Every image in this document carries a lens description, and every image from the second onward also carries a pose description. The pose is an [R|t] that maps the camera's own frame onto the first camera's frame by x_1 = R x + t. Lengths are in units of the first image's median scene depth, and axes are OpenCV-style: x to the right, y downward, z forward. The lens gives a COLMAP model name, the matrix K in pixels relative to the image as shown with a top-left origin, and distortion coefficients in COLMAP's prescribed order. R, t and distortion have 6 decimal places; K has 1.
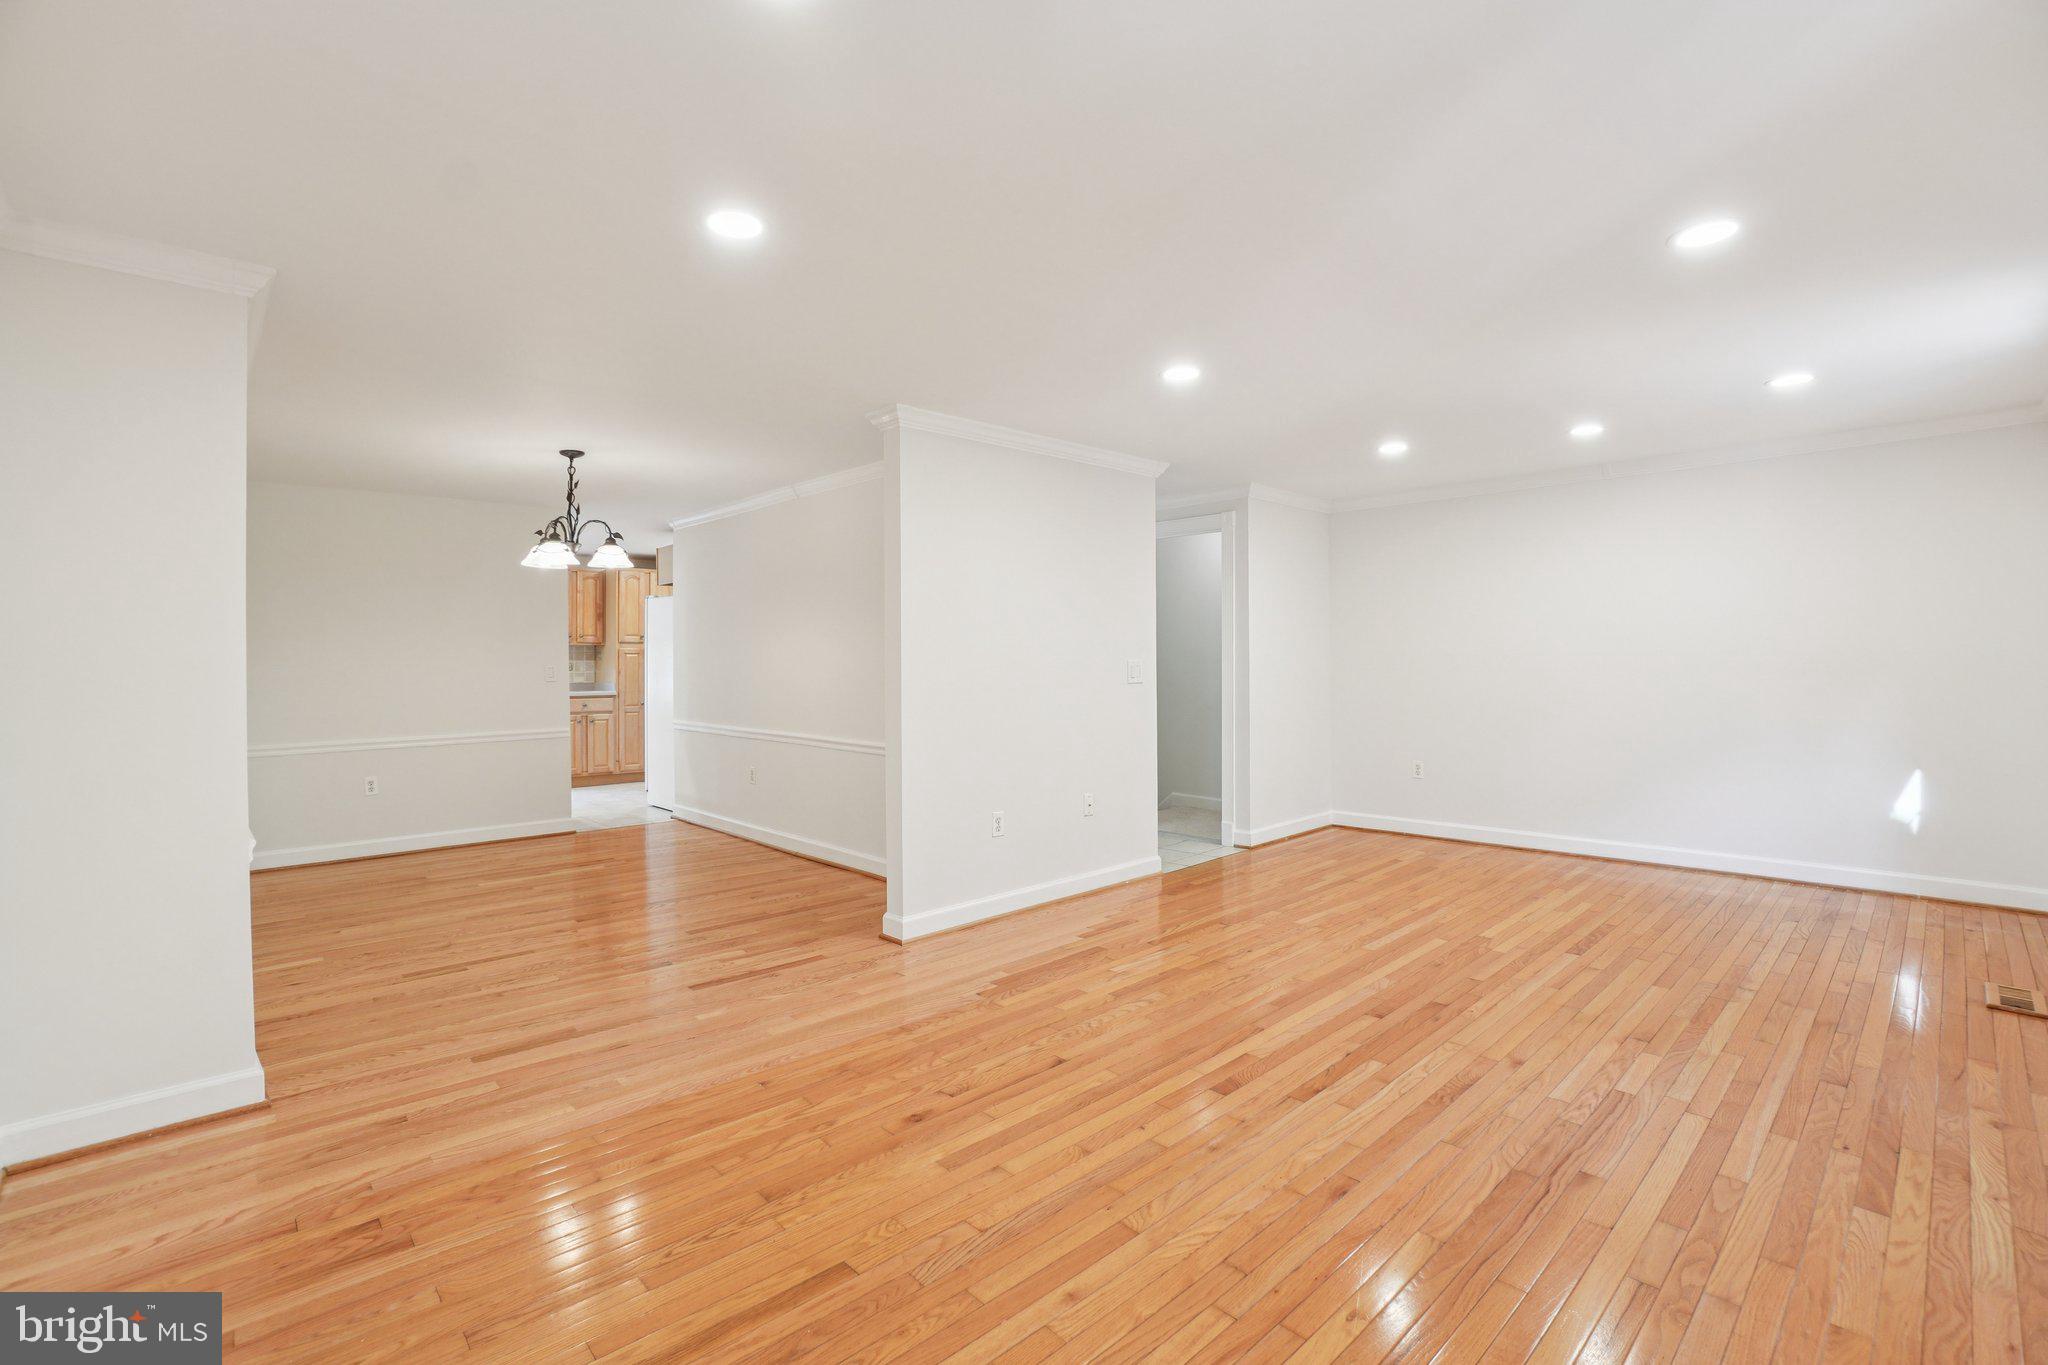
lens RADIAL K [[915.5, 0, 1011.7], [0, 915.5, 663.4], [0, 0, 1]] dist [-0.054583, 0.022068]
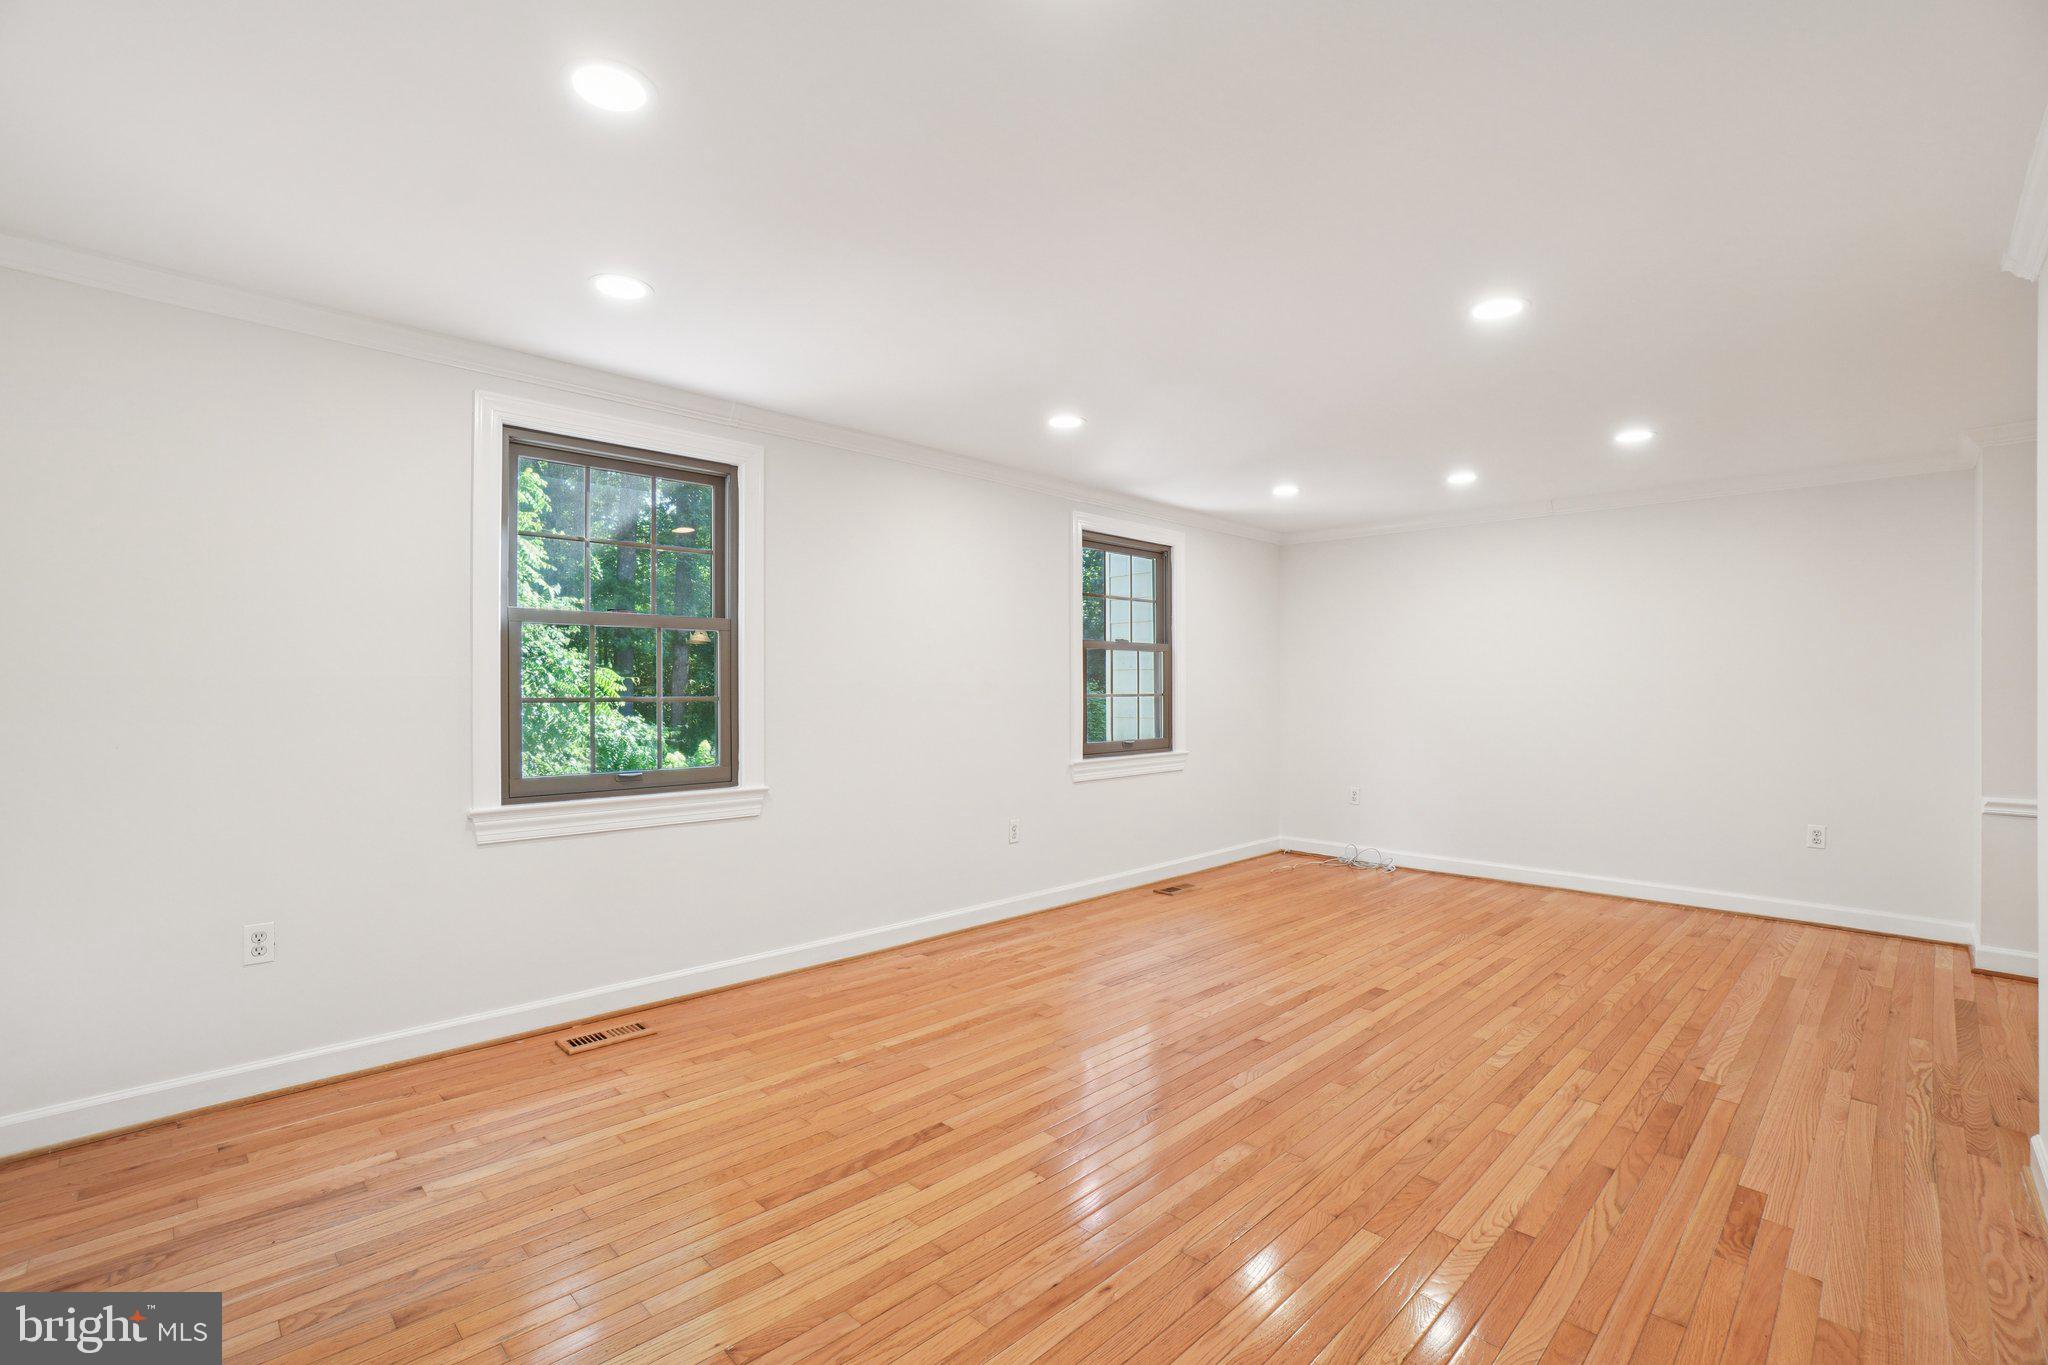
lens RADIAL K [[915.5, 0, 1011.7], [0, 915.5, 663.4], [0, 0, 1]] dist [-0.054583, 0.022068]
pose [[-0.999603, 0.002356, -0.028063, 0.774278], [0.002821, 0.999859, -0.016565, -0.017859], [0.028020, -0.016637, -0.999469, 2.194139]]
